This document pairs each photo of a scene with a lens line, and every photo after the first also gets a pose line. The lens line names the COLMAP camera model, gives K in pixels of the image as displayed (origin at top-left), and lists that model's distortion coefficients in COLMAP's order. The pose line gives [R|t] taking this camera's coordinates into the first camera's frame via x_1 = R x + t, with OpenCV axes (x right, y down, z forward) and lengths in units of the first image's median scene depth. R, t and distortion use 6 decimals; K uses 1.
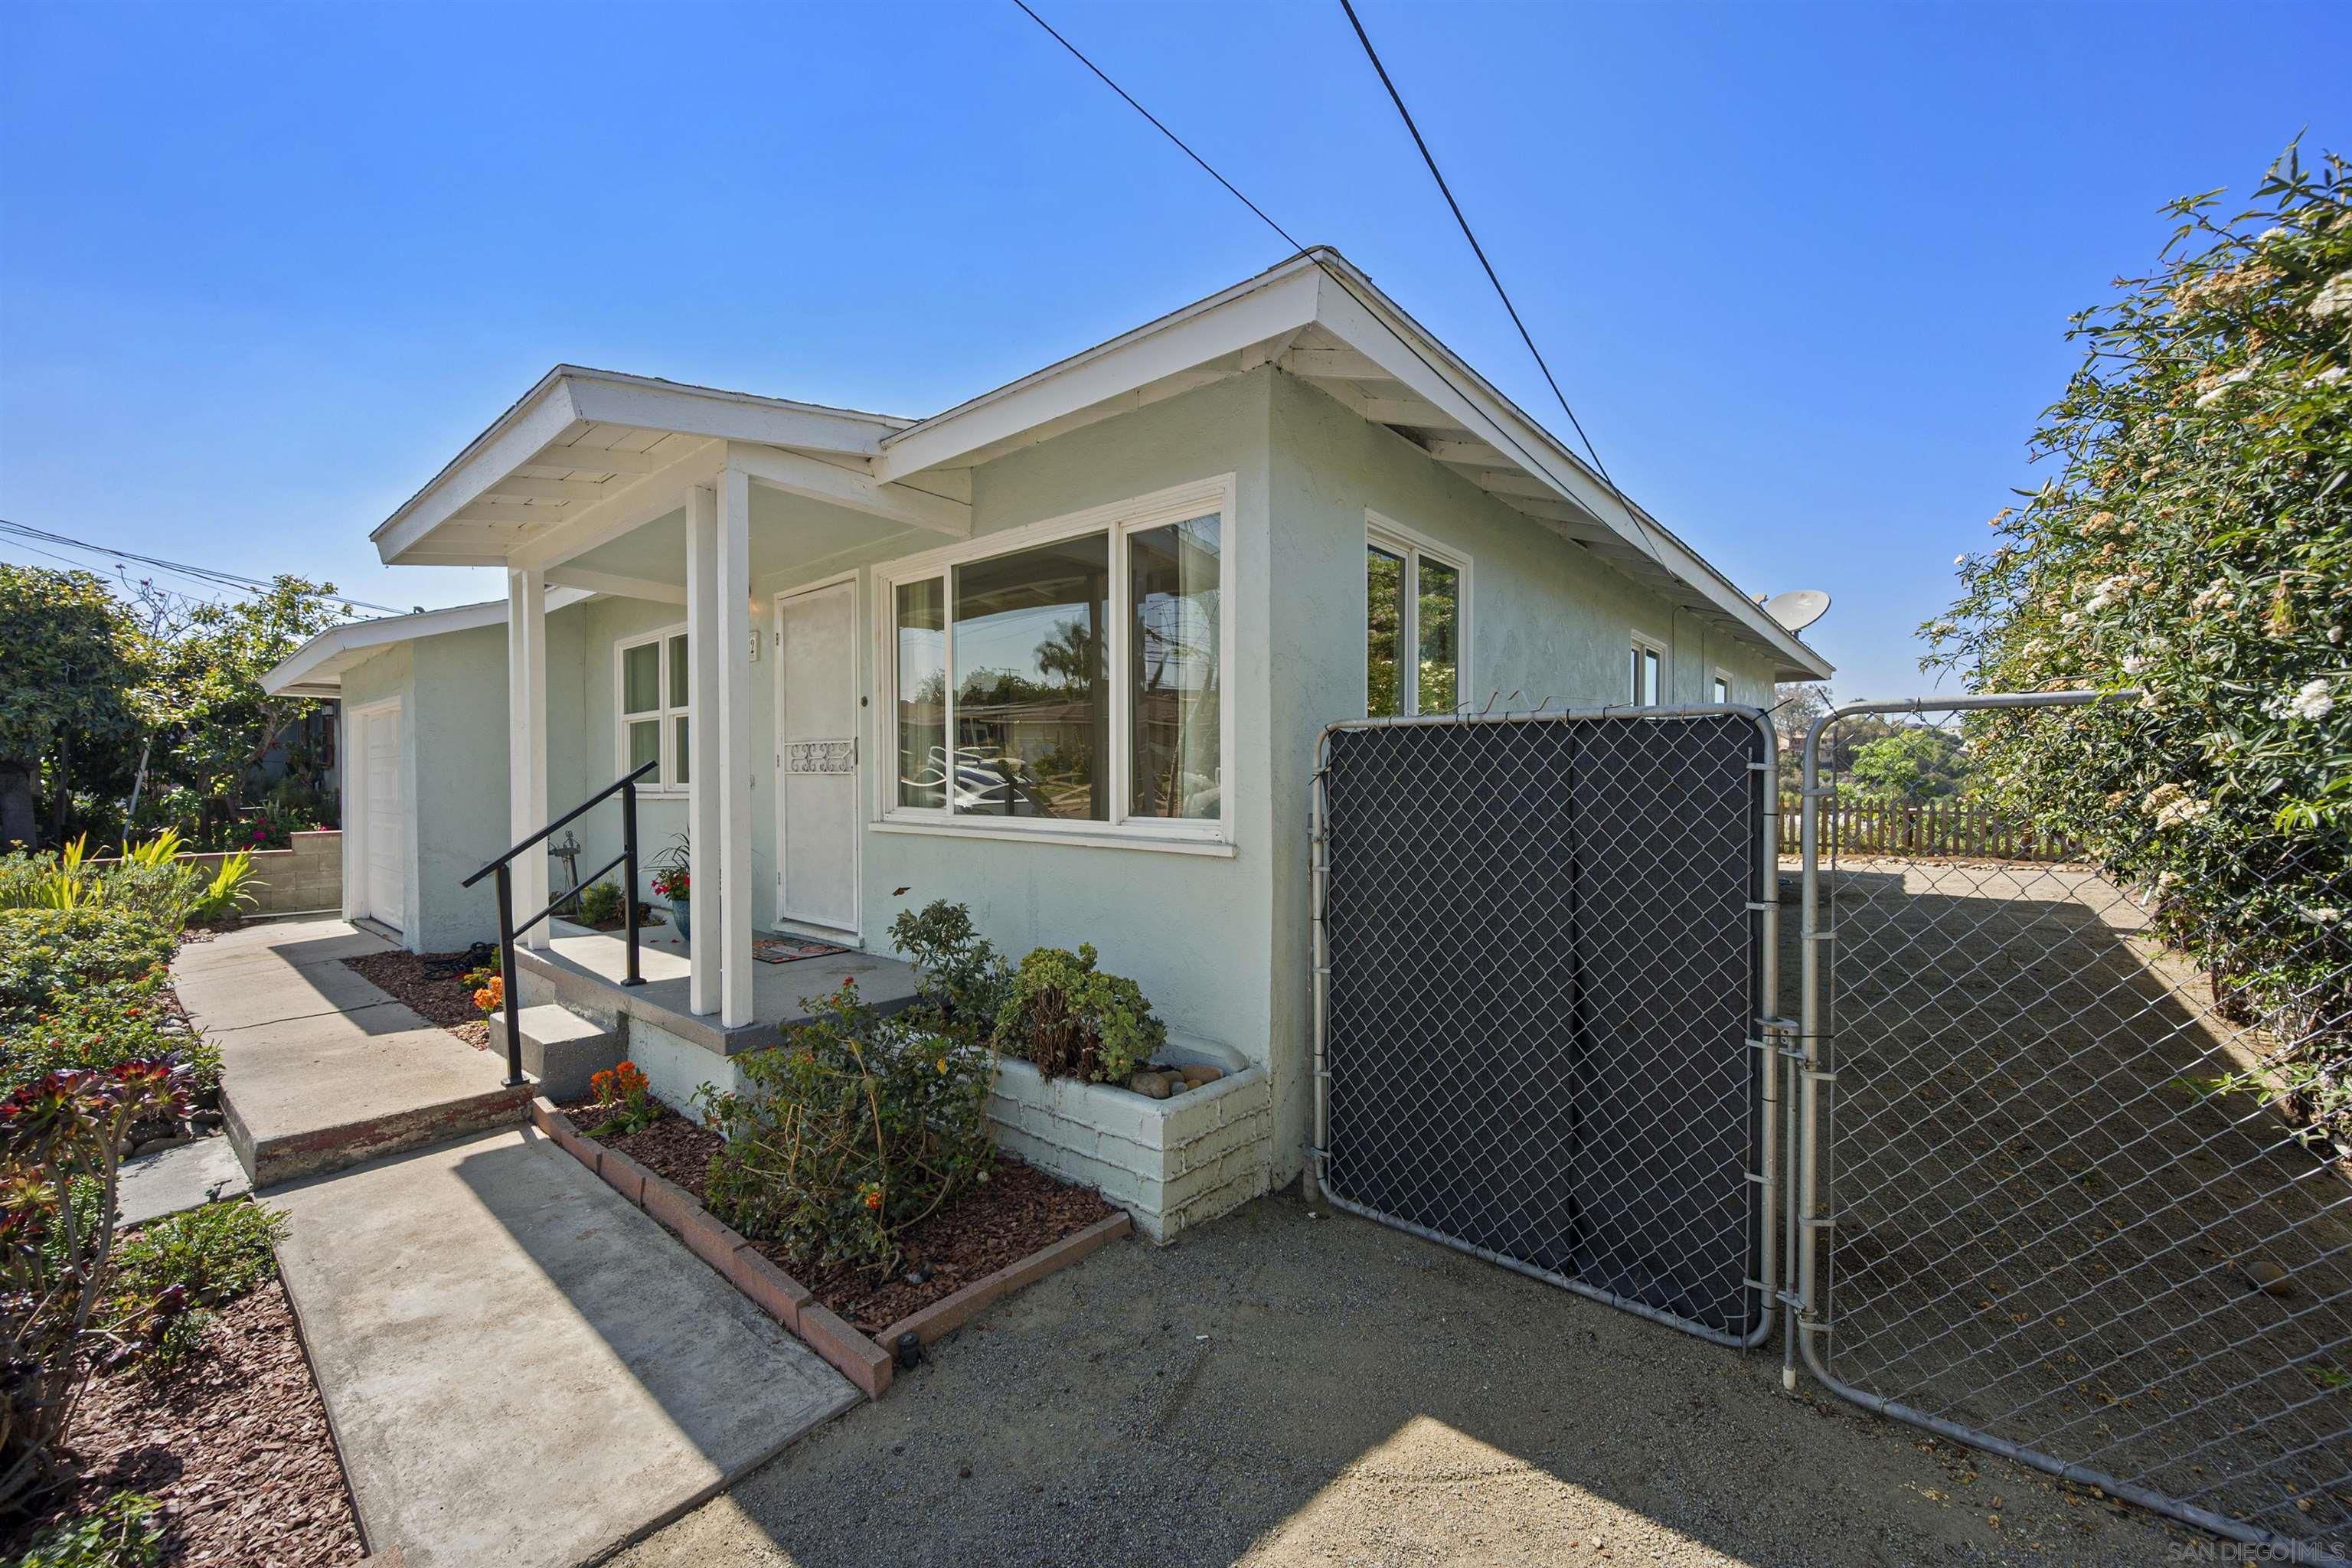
lens RADIAL K [[926.0, 0, 1178.9], [0, 926.0, 791.5], [0, 0, 1]] dist [-0.000748, -0.000127]
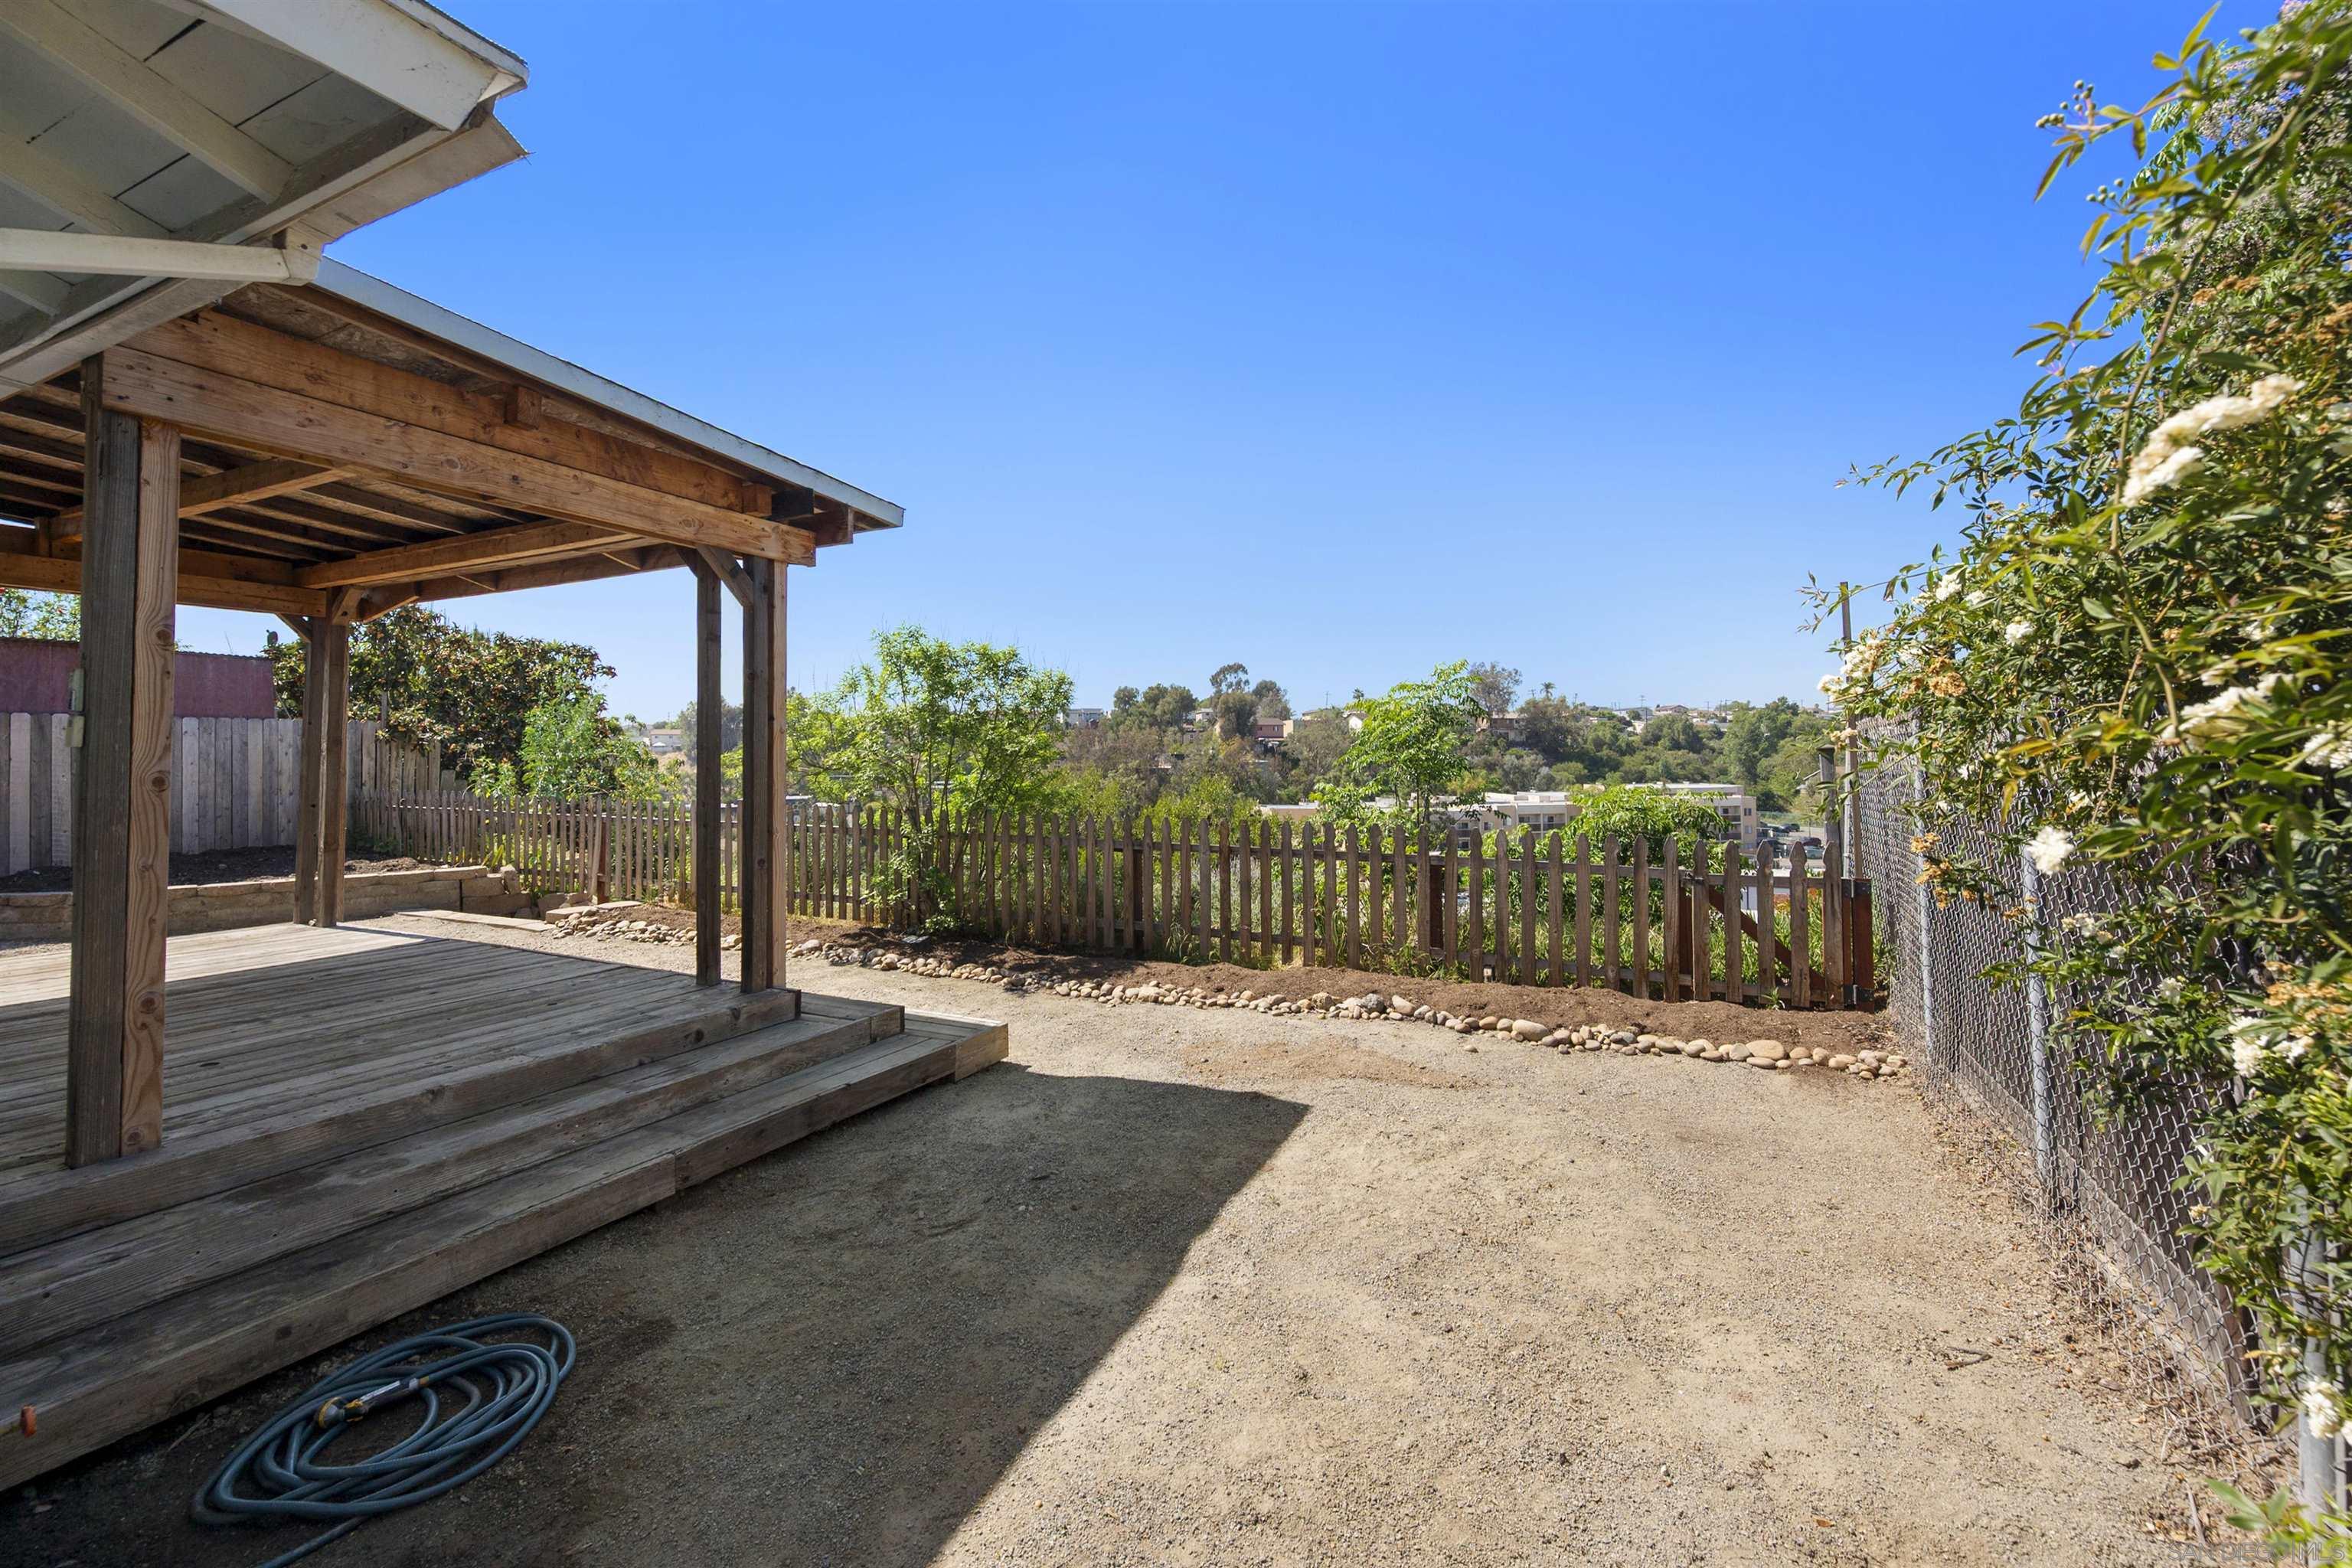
lens RADIAL K [[950.0, 0, 1180.4], [0, 950.0, 726.5], [0, 0, 1]] dist [0.001643, 0.000062]
pose [[0.966560, 0.003248, 0.256419, 0.537739], [0.008935, 0.998886, -0.046331, -0.015931], [-0.256283, 0.047073, 0.965455, 0.588591]]
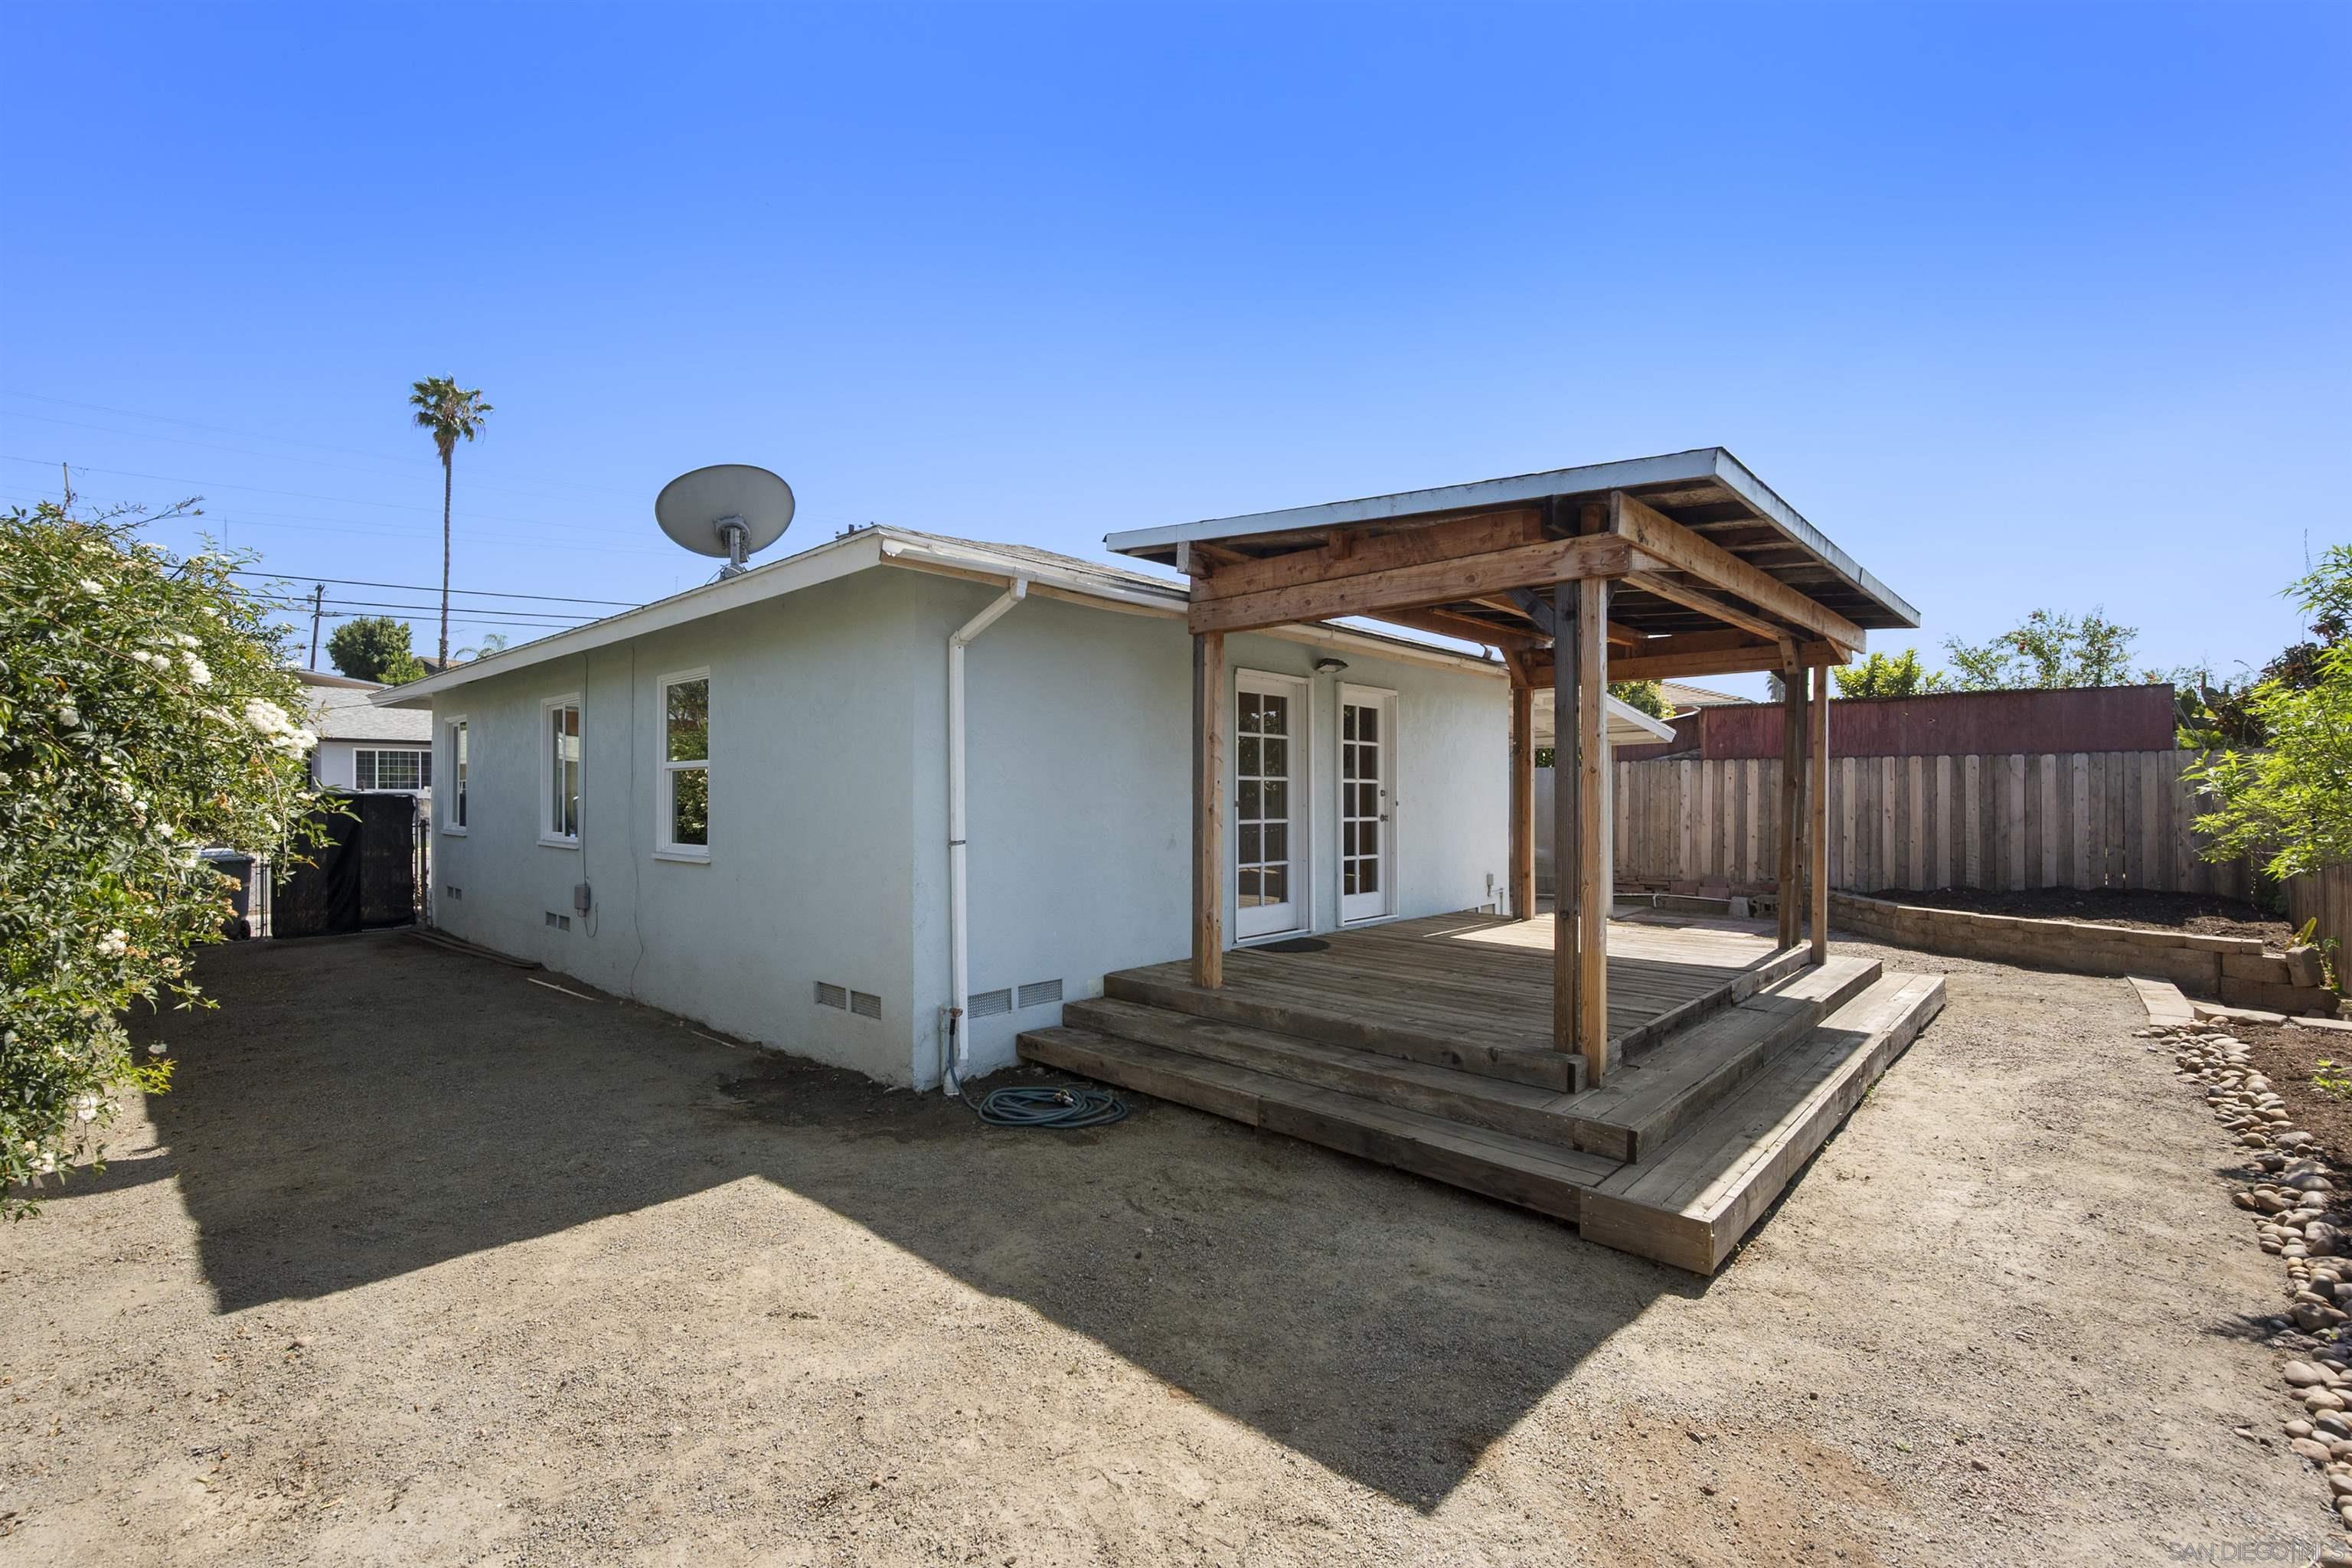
lens RADIAL K [[1025.7, 0, 1186.6], [0, 1025.7, 793.4], [0, 0, 1]] dist [0.000341, -0.000283]
pose [[-0.035309, -0.001786, -0.999375, 0.758007], [-0.014524, 0.999894, -0.001273, -0.020644], [0.999271, 0.014470, -0.035331, 0.786183]]
